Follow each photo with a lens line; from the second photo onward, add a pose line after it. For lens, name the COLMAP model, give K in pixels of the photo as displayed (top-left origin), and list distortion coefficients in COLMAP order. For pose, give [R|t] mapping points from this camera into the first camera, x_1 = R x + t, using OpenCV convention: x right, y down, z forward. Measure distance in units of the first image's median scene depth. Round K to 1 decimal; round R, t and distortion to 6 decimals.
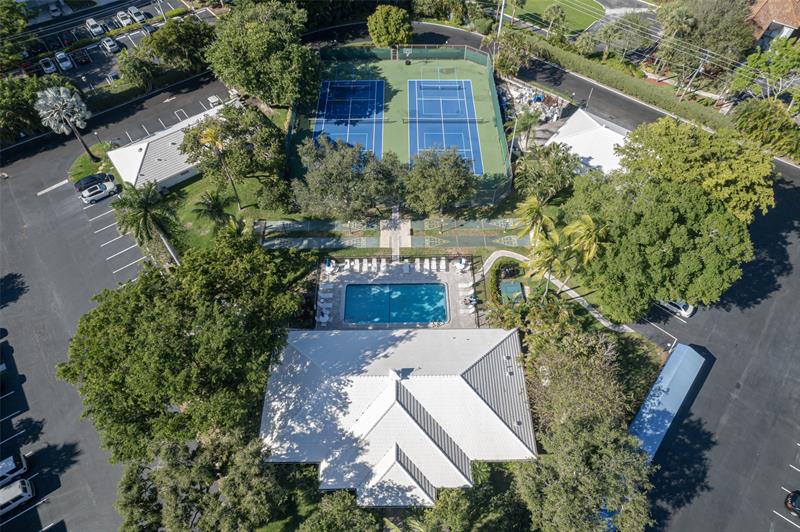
lens RADIAL K [[504.9, 0, 400.0], [0, 504.9, 266.0], [0, 0, 1]] dist [-0.077316, 0.070392]
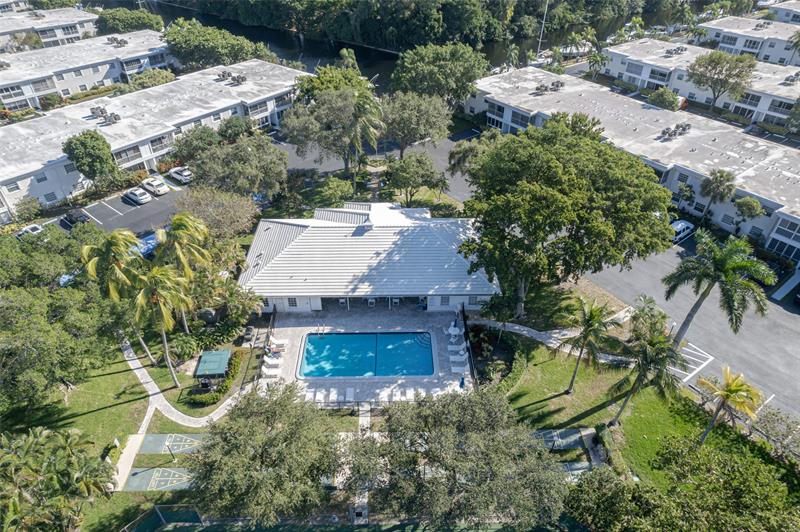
lens RADIAL K [[504.9, 0, 400.0], [0, 504.9, 266.0], [0, 0, 1]] dist [-0.077316, 0.070392]
pose [[-0.999992, 0.003134, -0.002279, -0.056406], [-0.002391, -0.036357, 0.999336, -0.685752], [0.003050, 0.999334, 0.036365, 0.820352]]
